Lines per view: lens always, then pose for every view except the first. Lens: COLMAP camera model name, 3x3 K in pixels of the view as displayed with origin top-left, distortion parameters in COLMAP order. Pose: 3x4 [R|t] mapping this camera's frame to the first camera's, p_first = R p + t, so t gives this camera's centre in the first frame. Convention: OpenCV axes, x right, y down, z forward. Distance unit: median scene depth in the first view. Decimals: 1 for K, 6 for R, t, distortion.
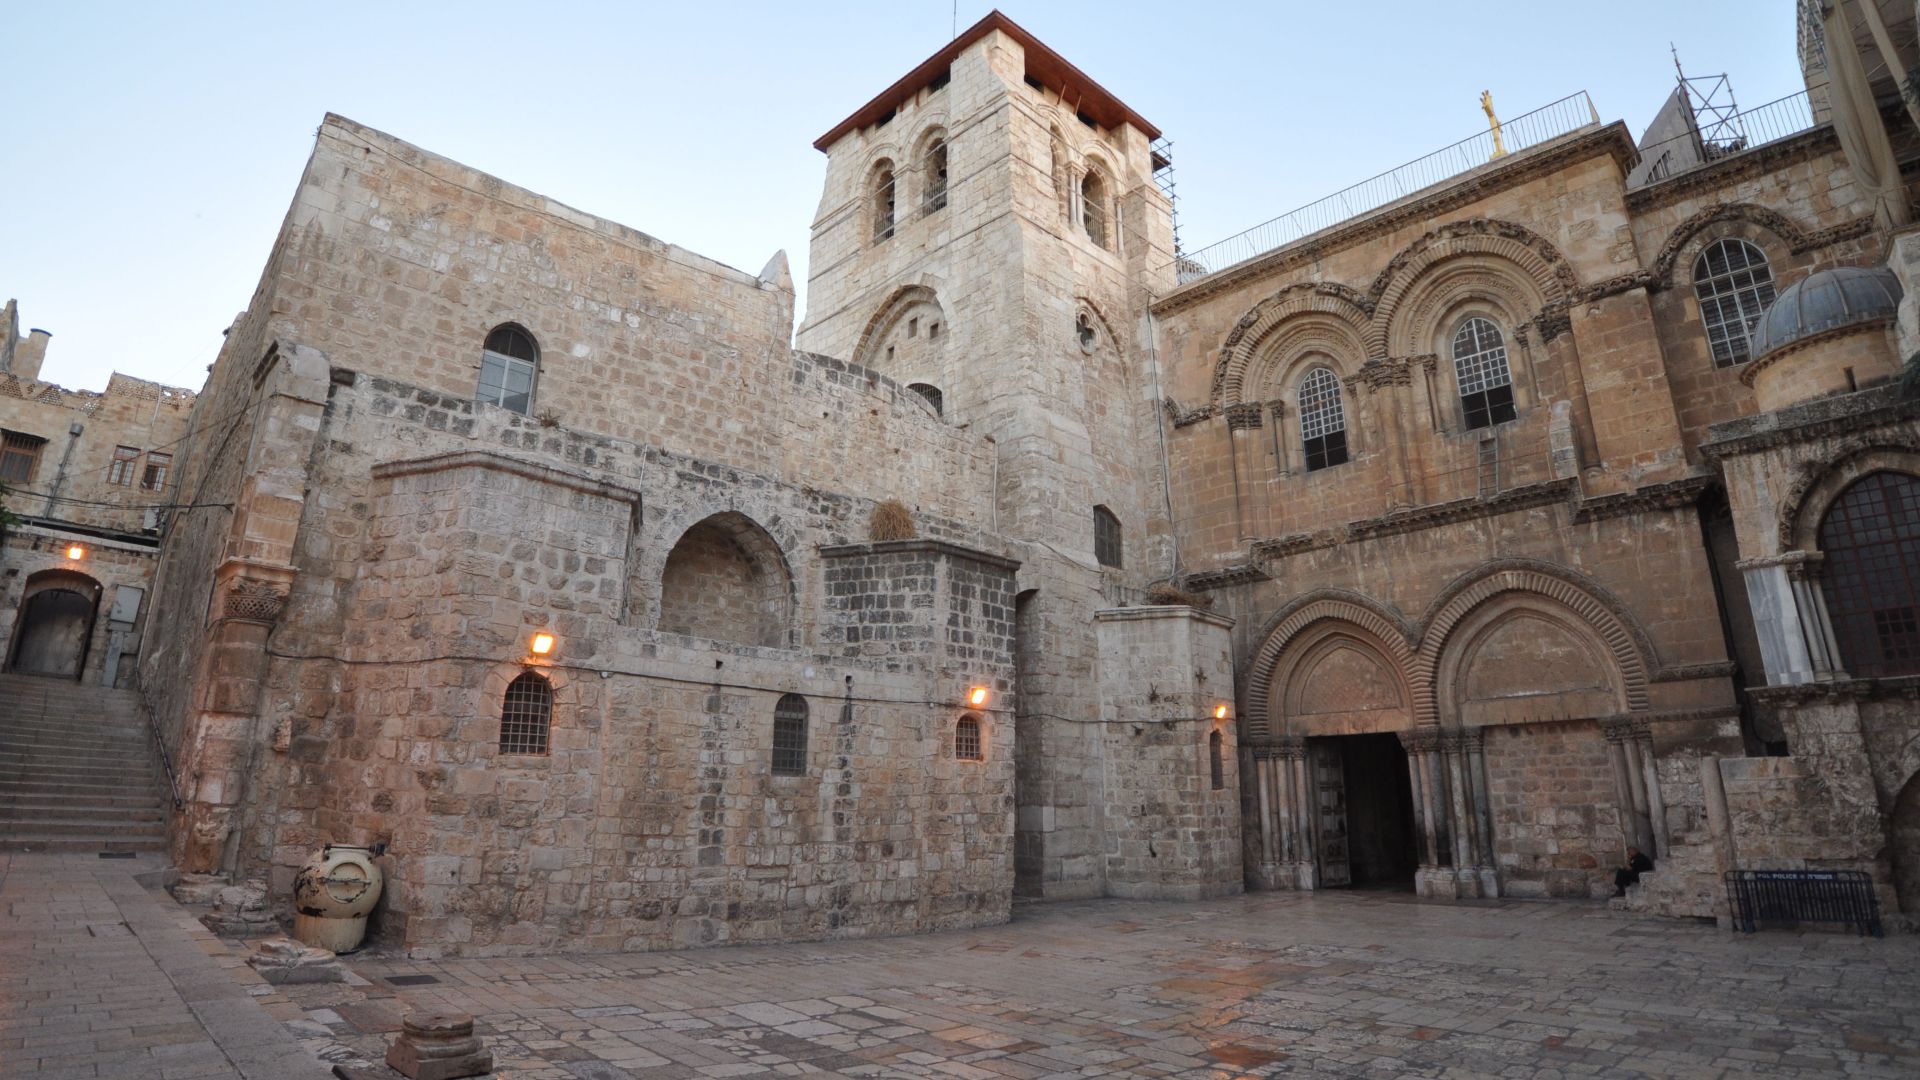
lens RADIAL K [[991.7, 0, 976.6], [0, 991.7, 496.8], [0, 0, 1]] dist [-0.061060, 0.004696]
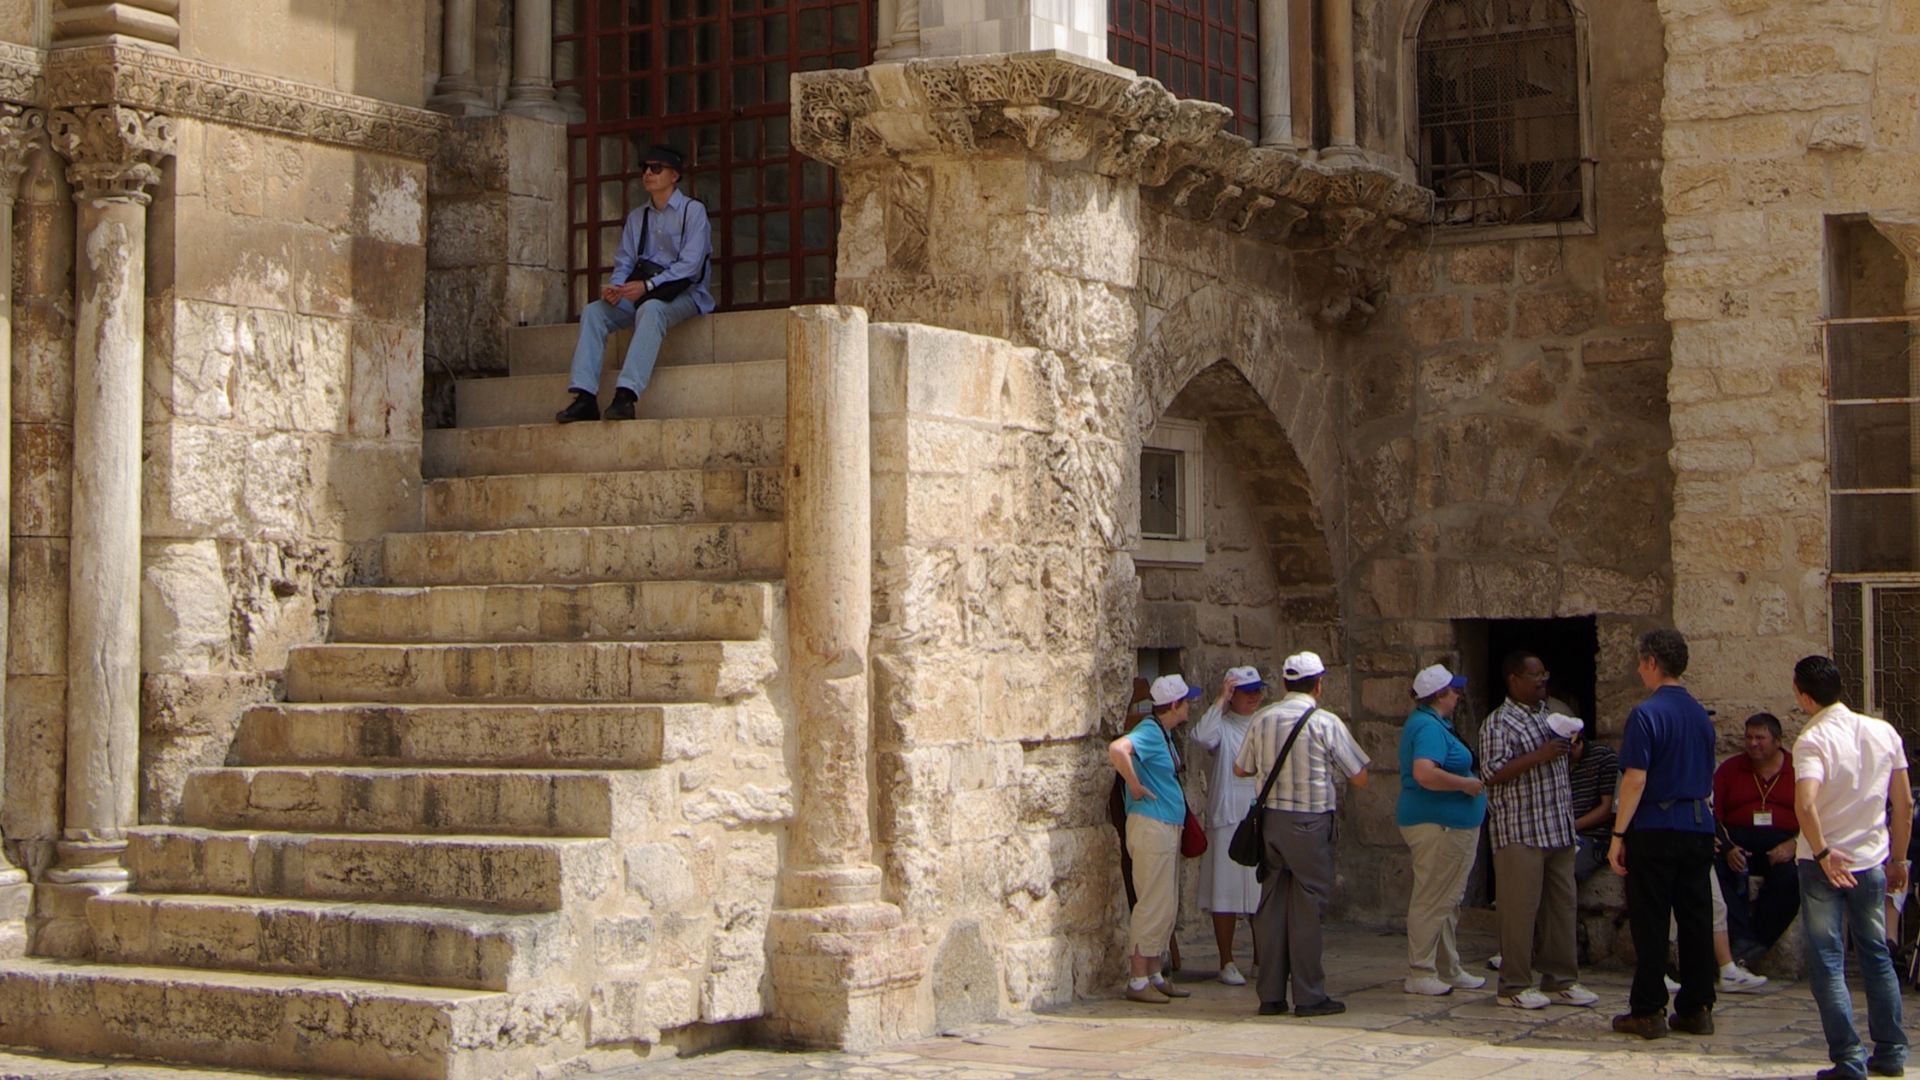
lens RADIAL K [[3171.6, 0, 960.2], [0, 3171.6, 537.6], [0, 0, 1]] dist [-0.034942, 0.000000]
pose [[-0.263064, 0.030549, 0.964295, 0.041611], [-0.278609, 0.954510, -0.106244, 0.307861], [-0.923675, -0.296610, -0.242586, 0.889705]]
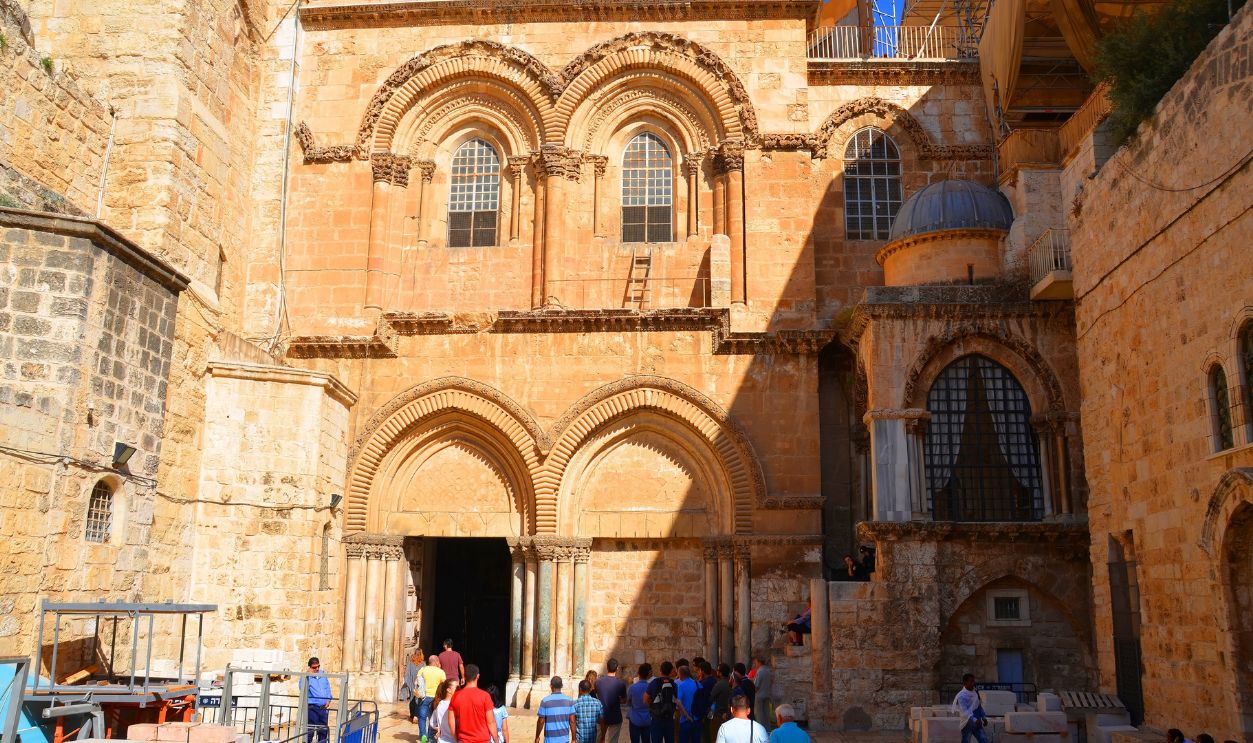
lens RADIAL K [[1051.8, 0, 629.5], [0, 1051.8, 358.4], [0, 0, 1]] dist [-0.121494, 0.064505]
pose [[0.756676, 0.155414, 0.635050, -0.165261], [-0.202579, 0.979264, 0.001725, 0.049745], [-0.621614, -0.129953, 0.772469, 0.183423]]
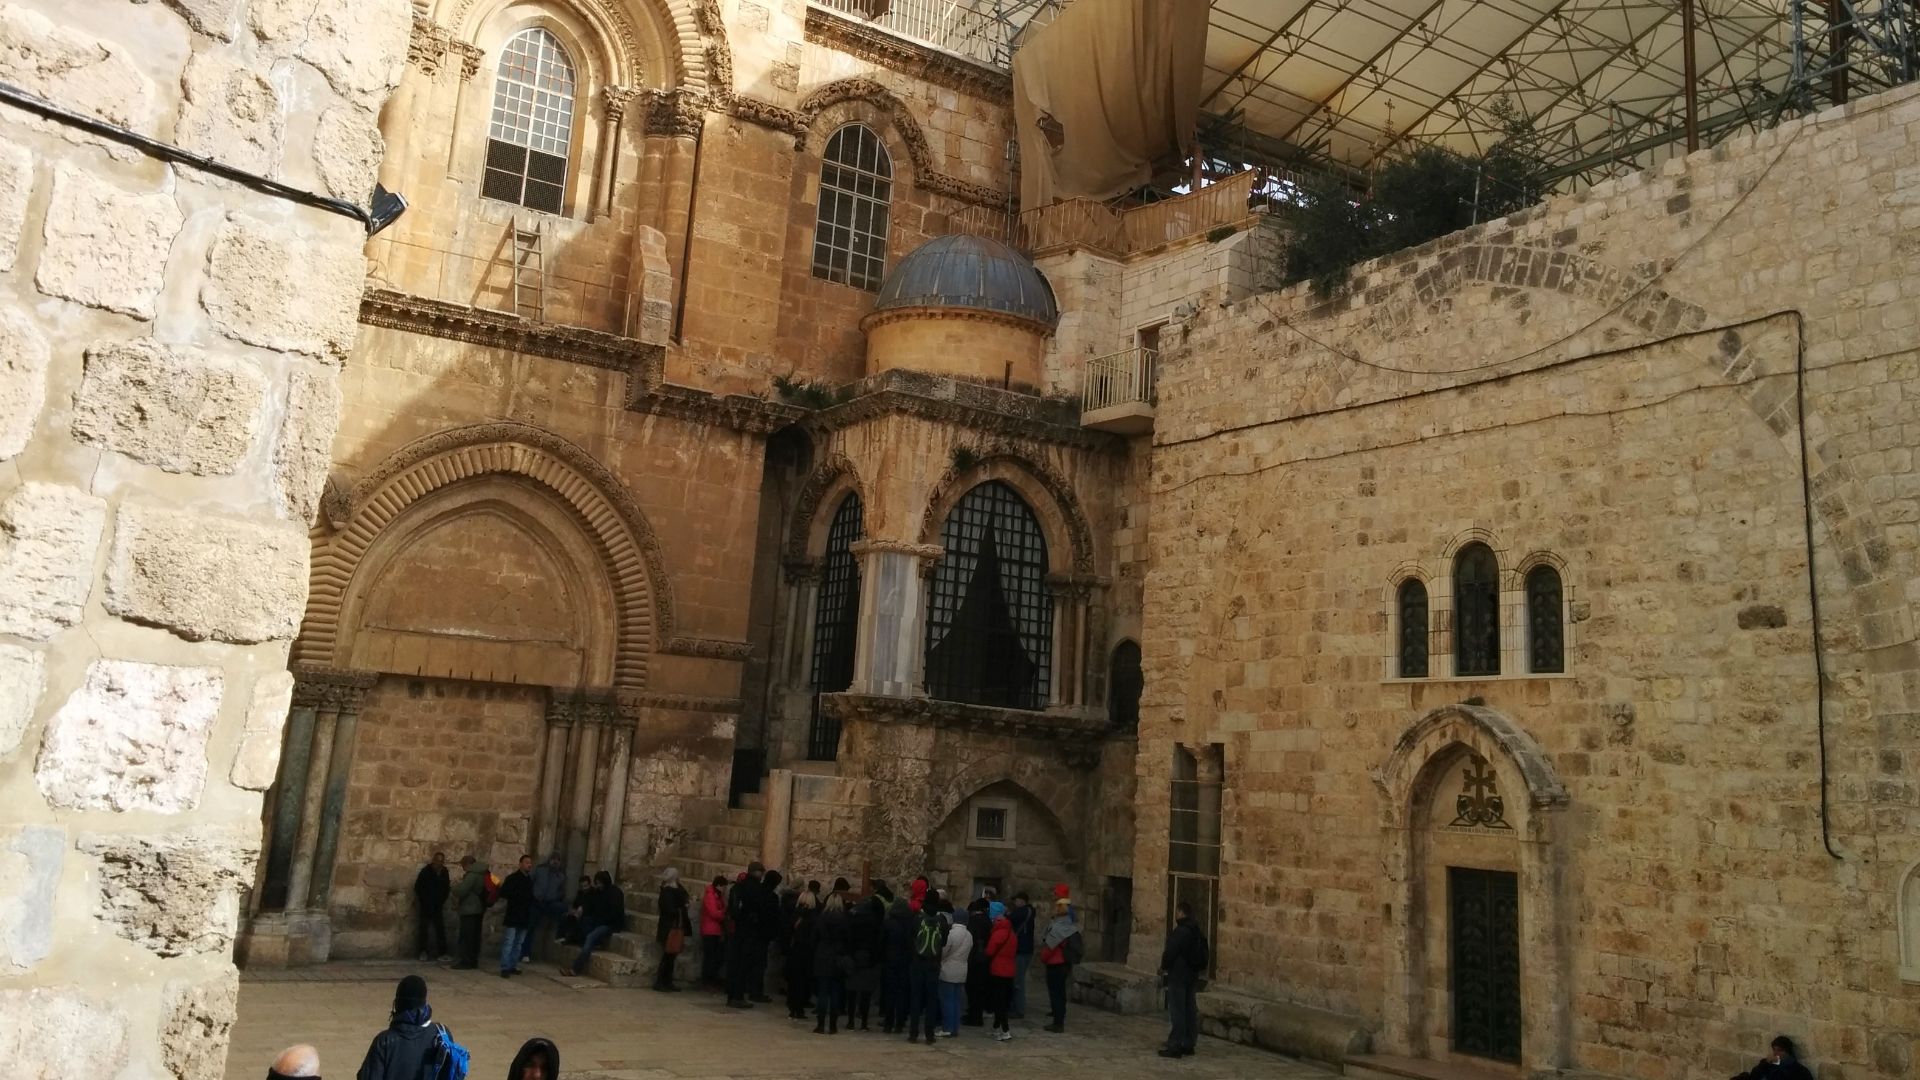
lens RADIAL K [[1709.9, 0, 992.1], [0, 1709.9, 382.7], [0, 0, 1]] dist [0.067814, -0.047060]
pose [[0.195698, 0.244726, 0.949638, -0.476588], [-0.346664, 0.923103, -0.166448, 0.121801], [-0.917348, -0.296631, 0.265487, 0.443430]]
